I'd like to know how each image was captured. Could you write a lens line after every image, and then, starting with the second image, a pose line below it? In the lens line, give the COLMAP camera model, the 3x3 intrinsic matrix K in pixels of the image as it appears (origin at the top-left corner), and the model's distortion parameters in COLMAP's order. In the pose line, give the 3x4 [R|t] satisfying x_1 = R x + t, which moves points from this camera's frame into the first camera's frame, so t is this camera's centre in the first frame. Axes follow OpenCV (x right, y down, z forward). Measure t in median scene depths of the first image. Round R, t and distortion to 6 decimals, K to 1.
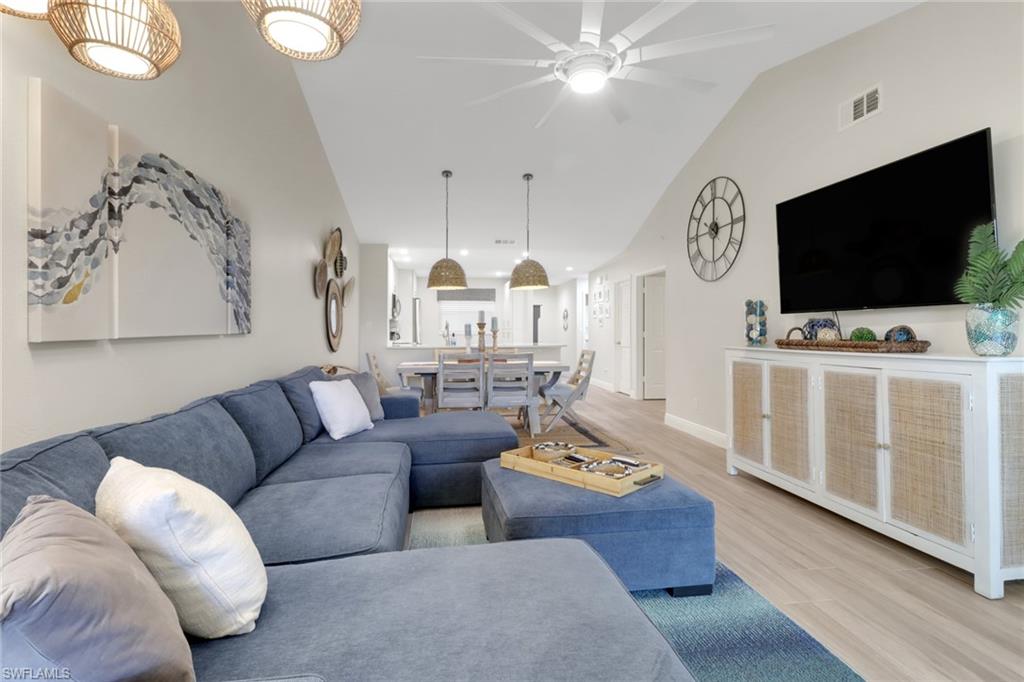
lens RADIAL K [[491.7, 0, 505.3], [0, 491.7, 323.6], [0, 0, 1]] dist [0.002872, -0.001398]
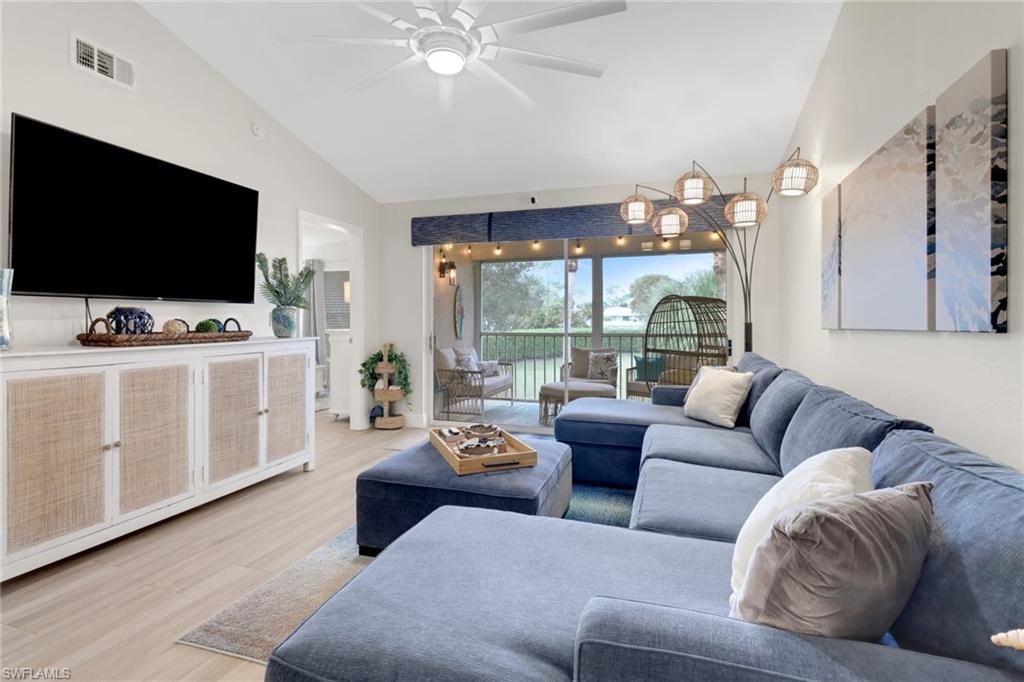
lens RADIAL K [[482.7, 0, 515.3], [0, 482.7, 316.0], [0, 0, 1]] dist [-0.001801, -0.001064]
pose [[-0.896686, 0.002486, 0.442660, -0.413990], [-0.007514, 0.999755, -0.020834, 0.021096], [-0.442603, -0.022008, -0.896447, 1.992716]]
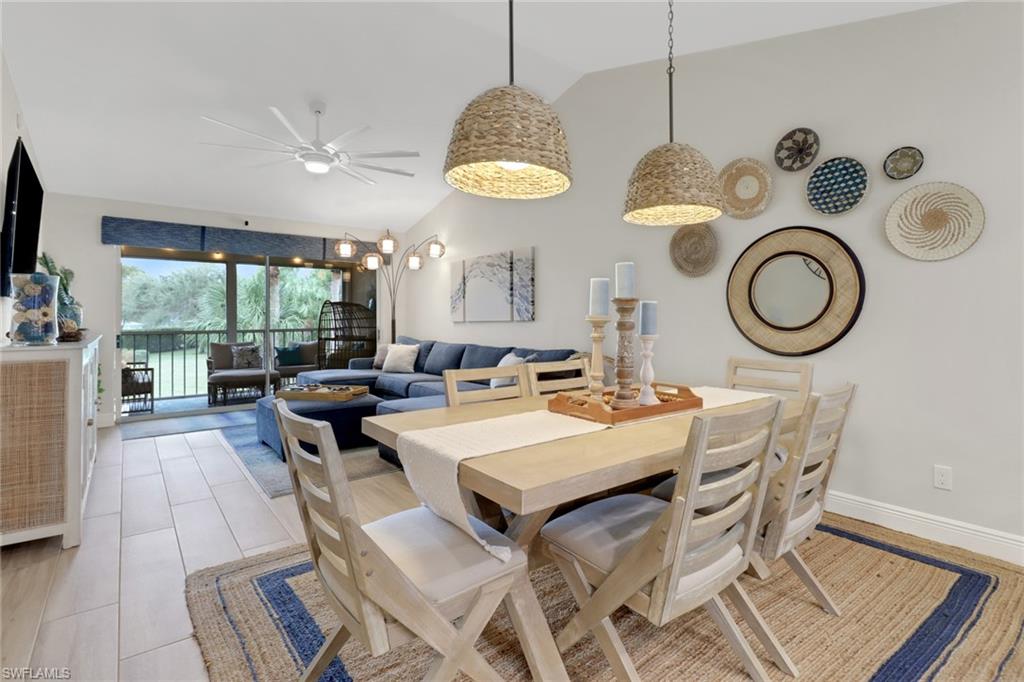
lens RADIAL K [[482.7, 0, 515.3], [0, 482.7, 316.0], [0, 0, 1]] dist [-0.001801, -0.001064]
pose [[-0.859504, -0.000303, -0.511130, 0.472393], [0.010073, 0.999796, -0.017530, 0.041448], [0.511030, -0.020216, -0.859325, 3.026138]]
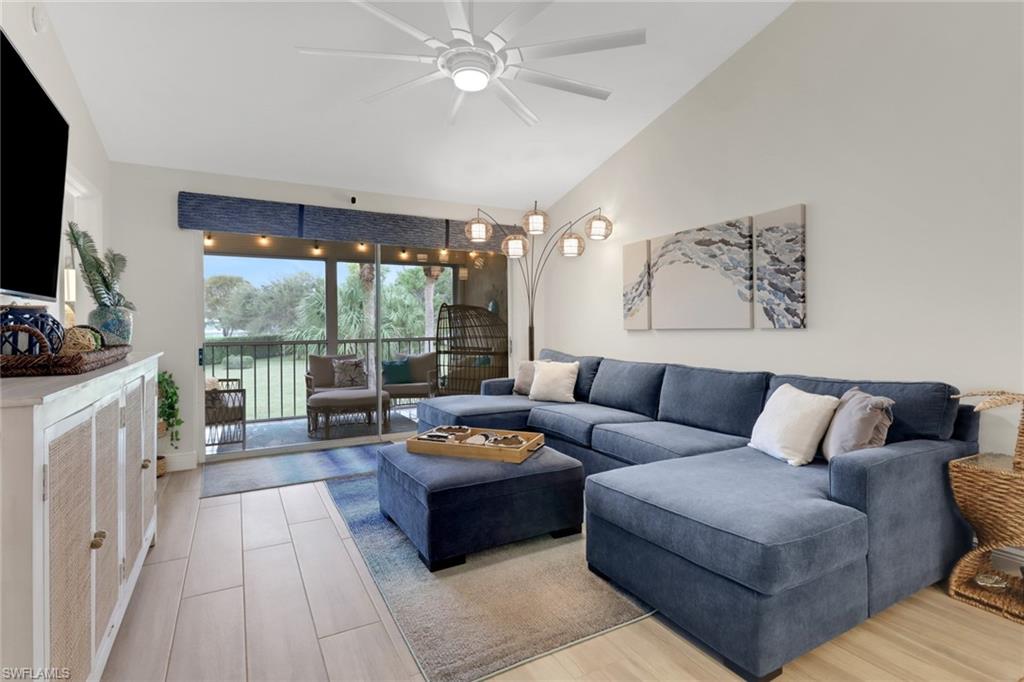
lens RADIAL K [[491.7, 0, 505.3], [0, 491.7, 323.6], [0, 0, 1]] dist [0.002872, -0.001398]
pose [[-0.936627, 0.005517, -0.350284, 0.511590], [0.012297, 0.999778, -0.017134, 0.026207], [0.350112, -0.020356, -0.936487, 2.192036]]
